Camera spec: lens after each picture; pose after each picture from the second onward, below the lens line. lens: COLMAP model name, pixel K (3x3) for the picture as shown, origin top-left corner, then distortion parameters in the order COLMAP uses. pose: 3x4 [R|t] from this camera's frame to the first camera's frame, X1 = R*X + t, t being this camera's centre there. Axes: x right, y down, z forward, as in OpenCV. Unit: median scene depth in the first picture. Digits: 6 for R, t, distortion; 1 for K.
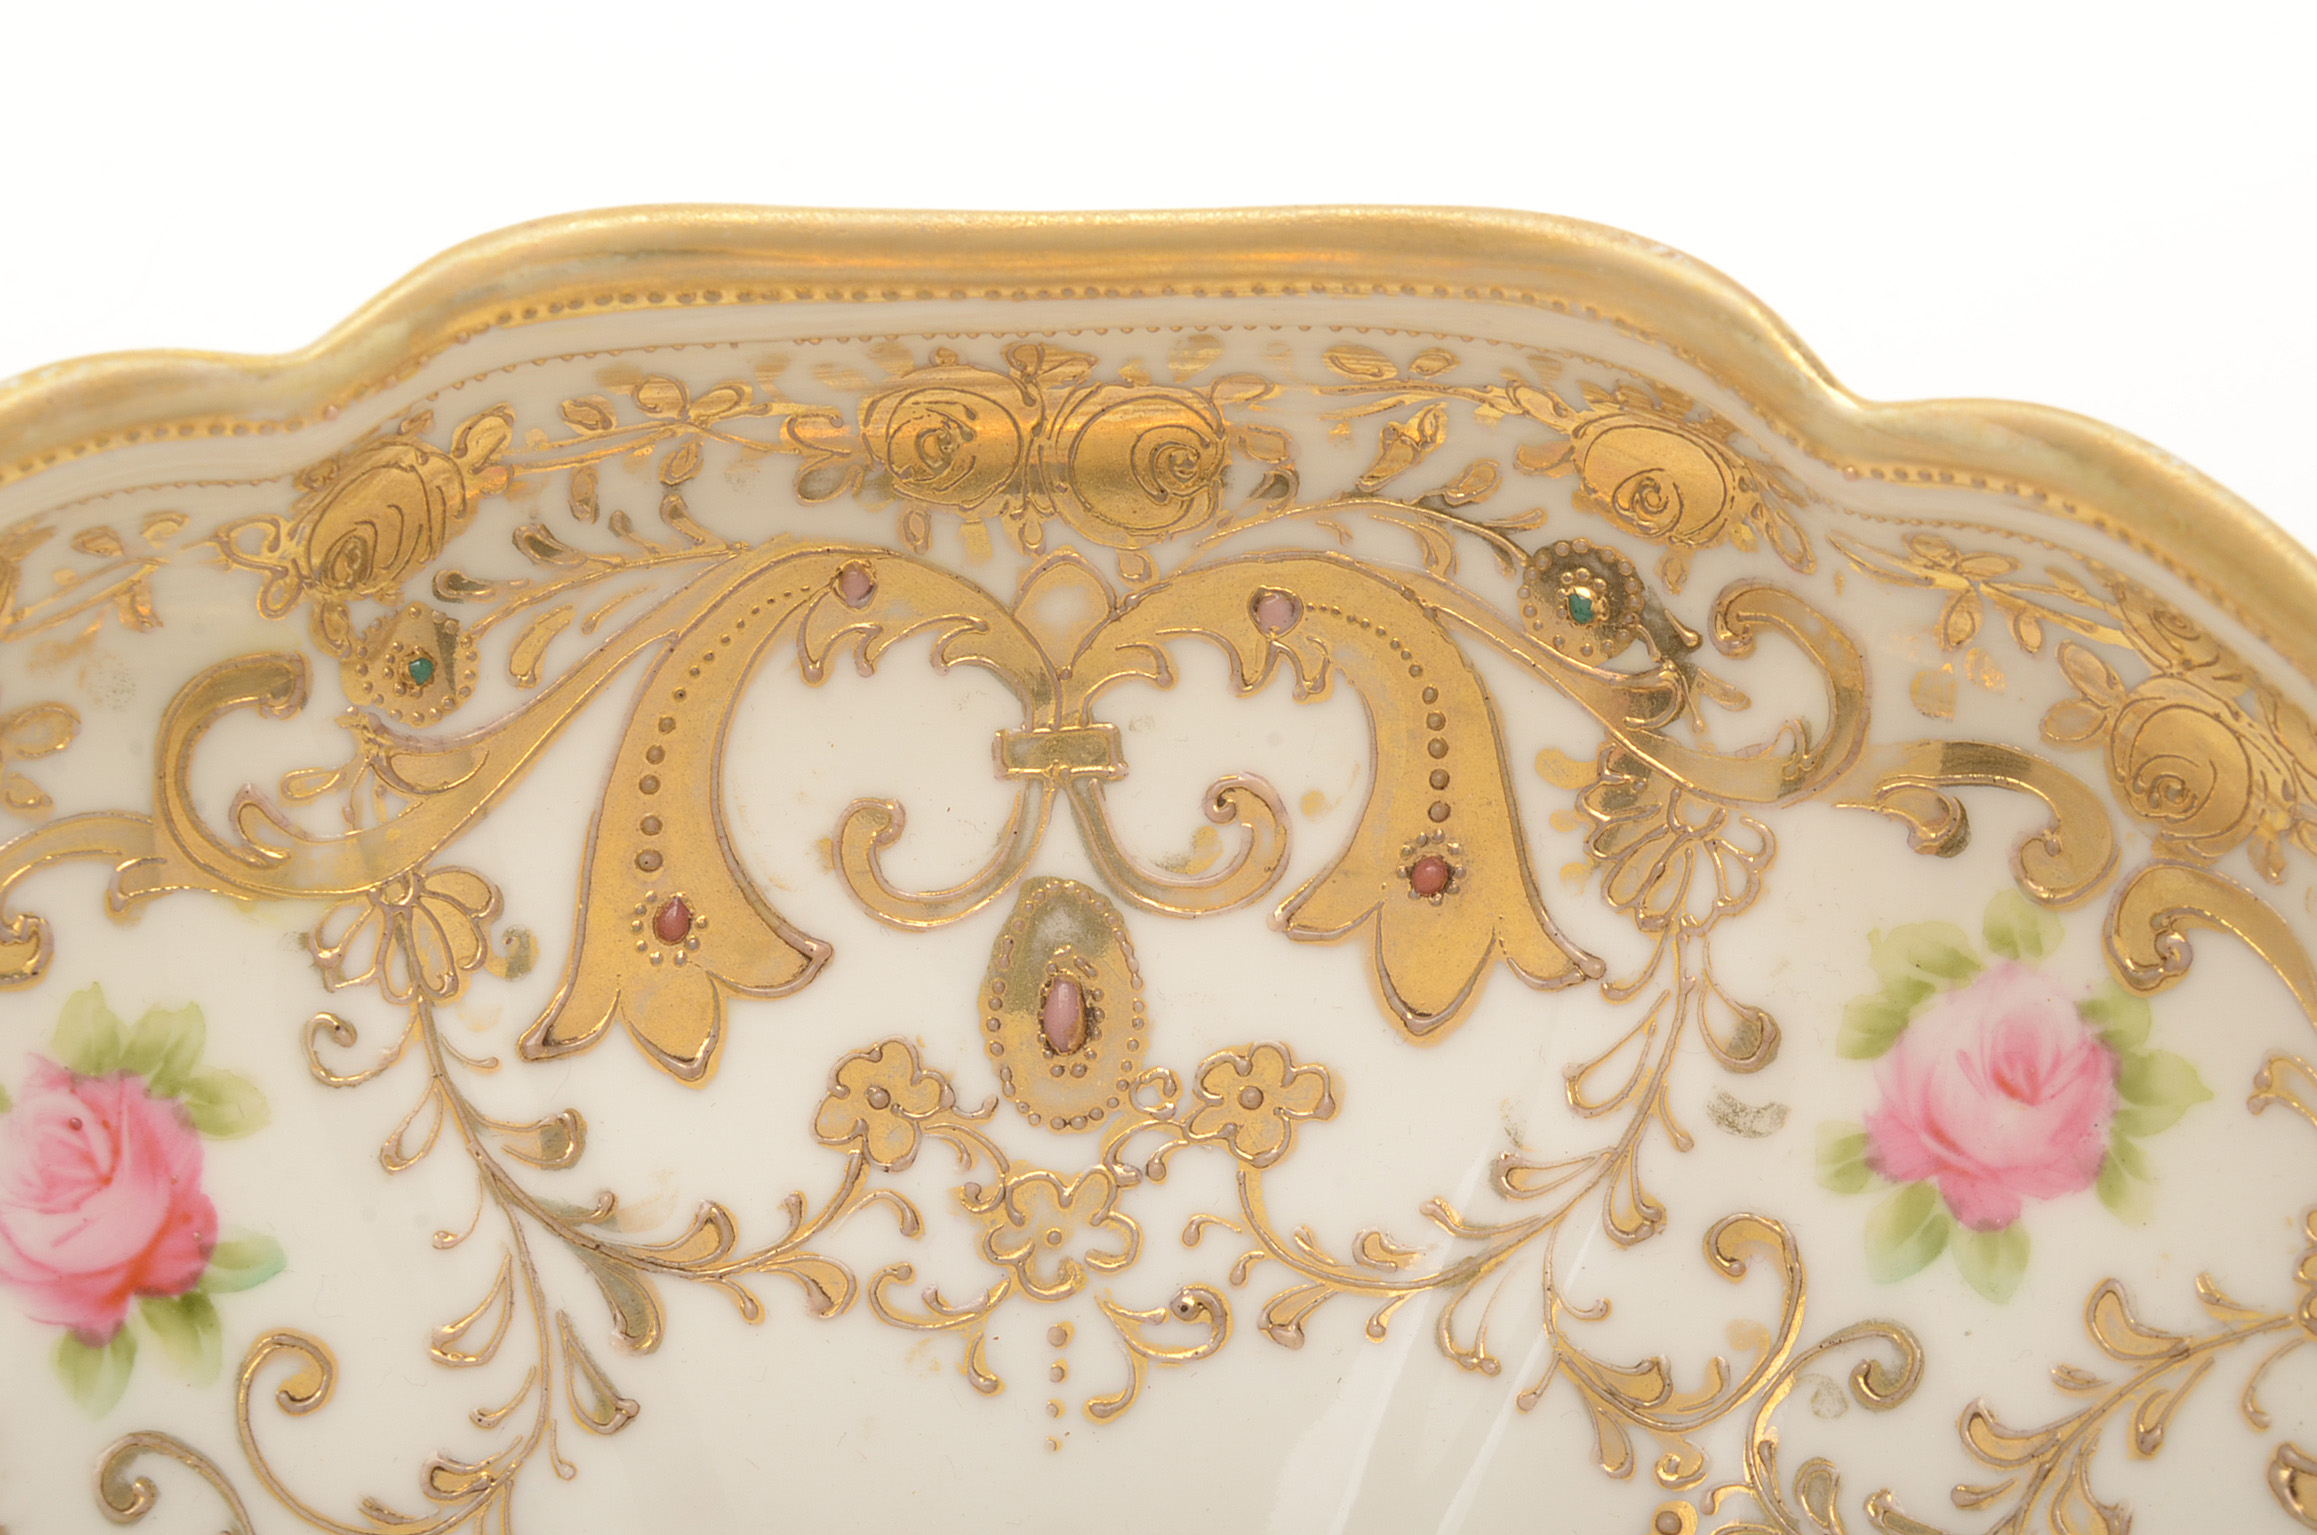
lens RADIAL K [[5399.2, 0, 1158.5], [0, 5399.2, 767.5], [0, 0, 1]] dist [0.037988, -0.033565]
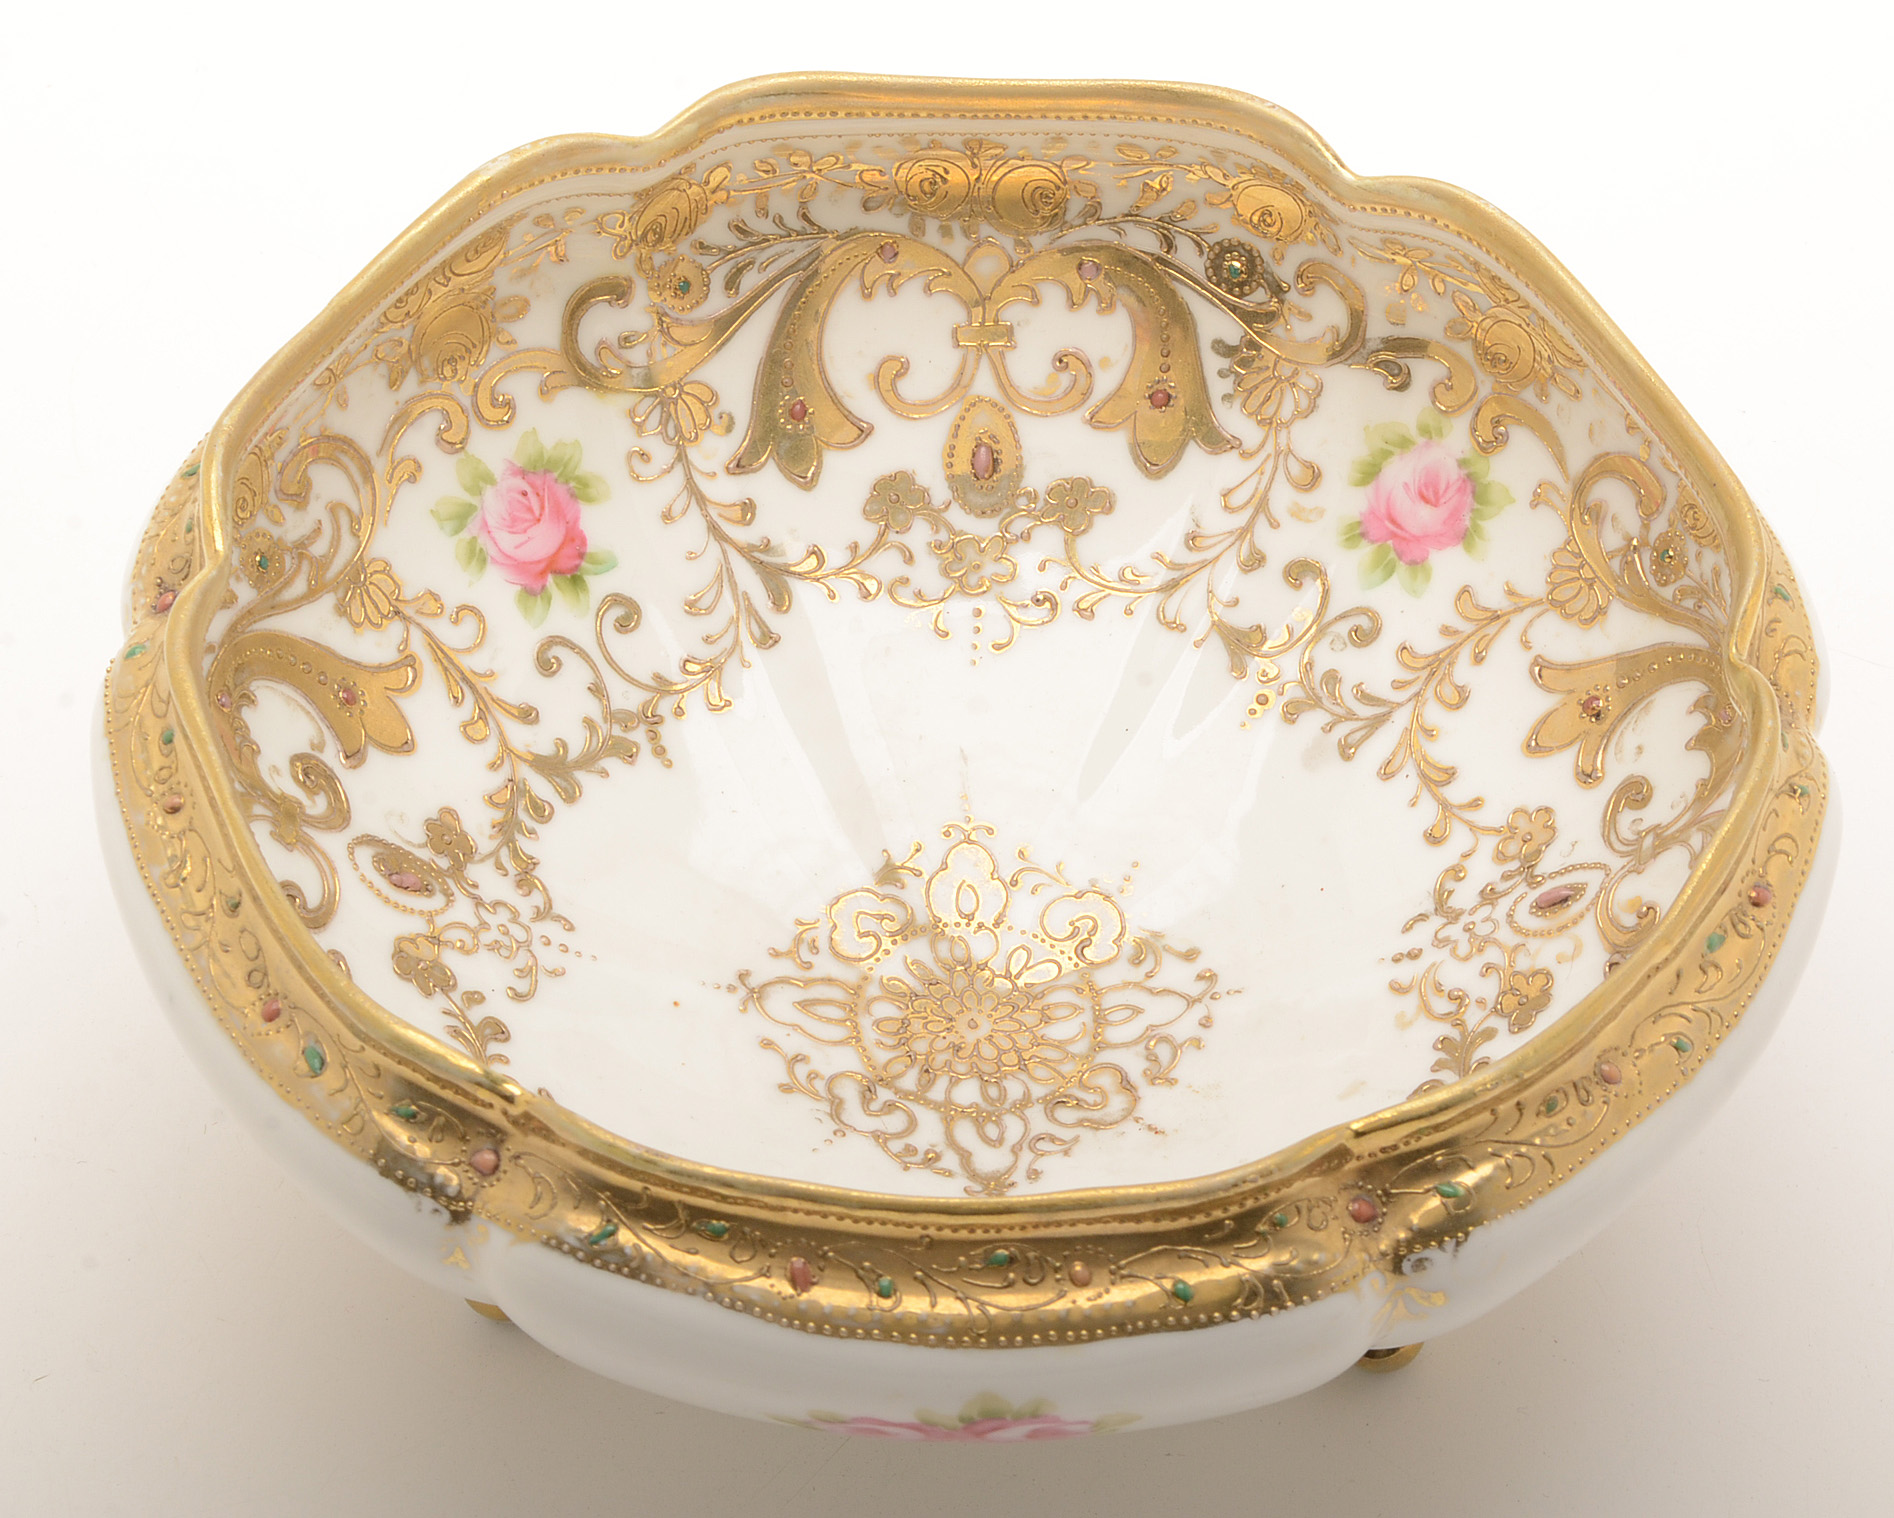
lens RADIAL K [[5468.8, 0, 1024.7], [0, 5468.8, 759.5], [0, 0, 1]] dist [0.048885, -0.394143]
pose [[0.999625, 0.023603, 0.013886, -0.028928], [-0.024144, 0.998900, 0.040200, 0.077834], [-0.012922, -0.040520, 0.999095, -1.152320]]
